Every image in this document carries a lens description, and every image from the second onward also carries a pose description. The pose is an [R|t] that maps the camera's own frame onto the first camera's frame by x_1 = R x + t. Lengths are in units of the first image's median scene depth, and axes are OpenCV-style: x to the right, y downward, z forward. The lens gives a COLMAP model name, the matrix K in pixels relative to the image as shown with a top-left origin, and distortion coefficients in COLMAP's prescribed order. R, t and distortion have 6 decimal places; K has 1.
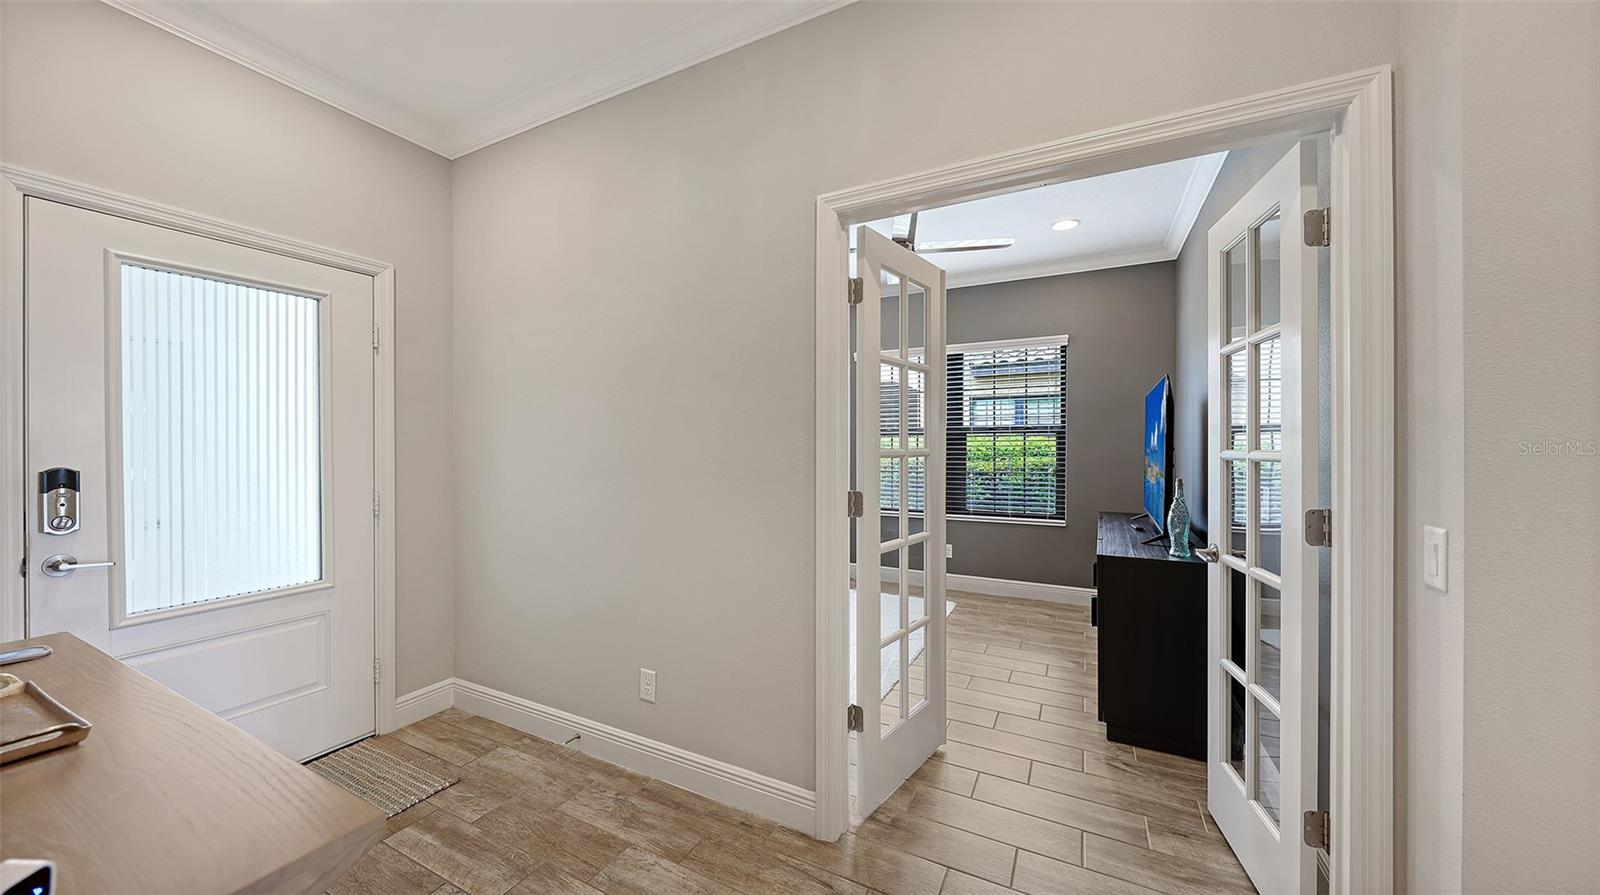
lens RADIAL K [[553.4, 0, 801.9], [0, 553.4, 455.2], [0, 0, 1]] dist [0.004068, -0.001714]
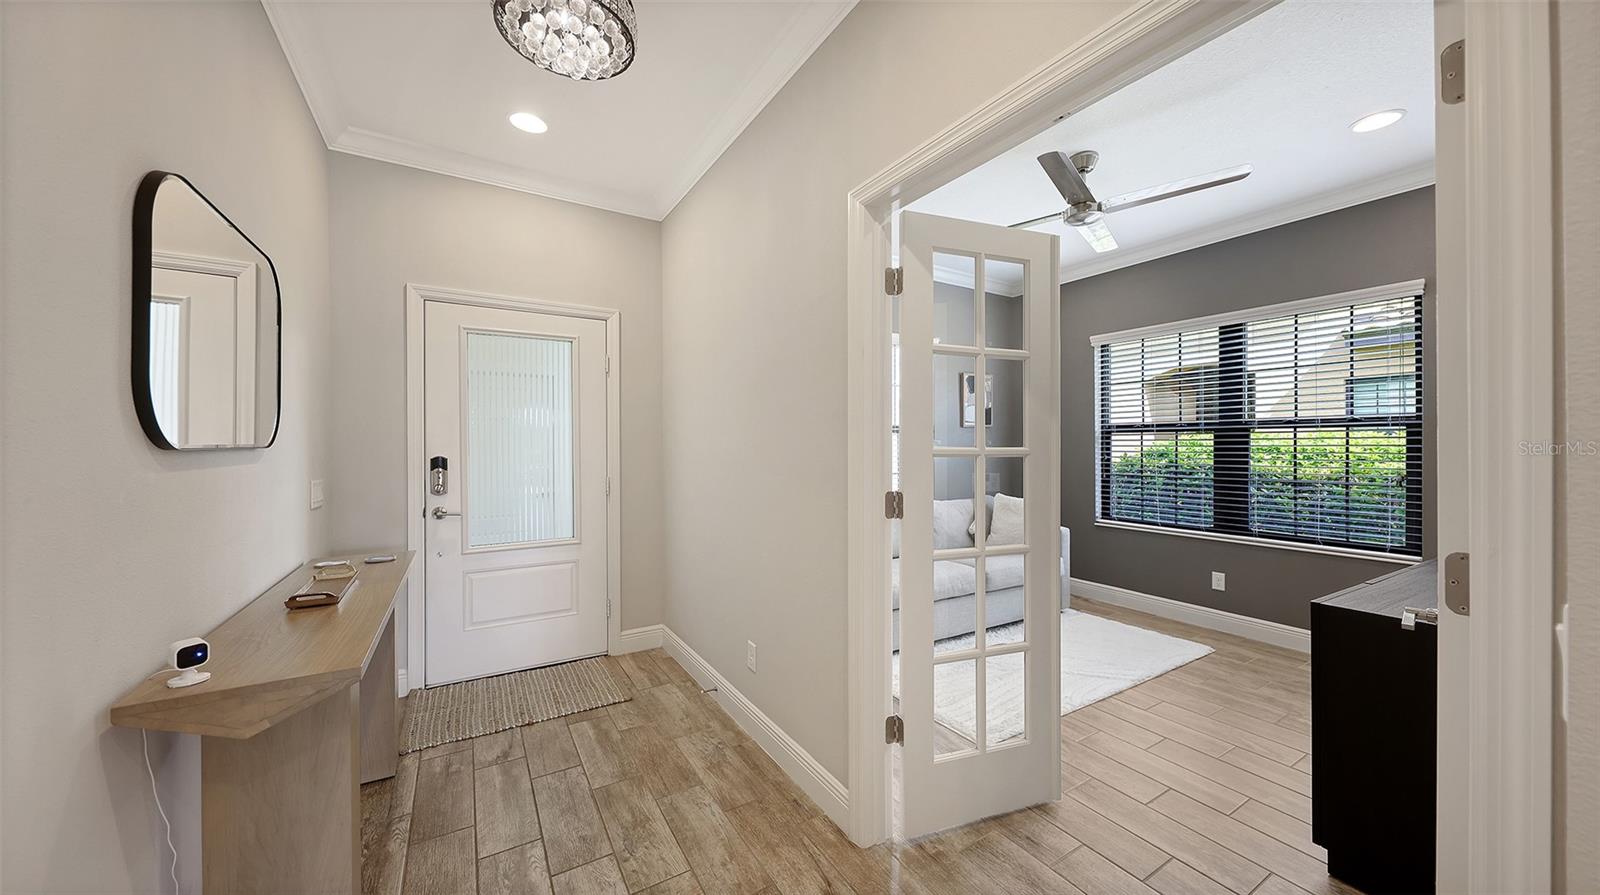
lens RADIAL K [[553.4, 0, 802.8], [0, 553.4, 454.7], [0, 0, 1]] dist [0.004068, -0.001714]
pose [[0.855309, 0.011155, -0.517998, 0.378552], [-0.010561, 0.999936, 0.004095, -0.000834], [0.518010, 0.001968, 0.855372, 0.085575]]
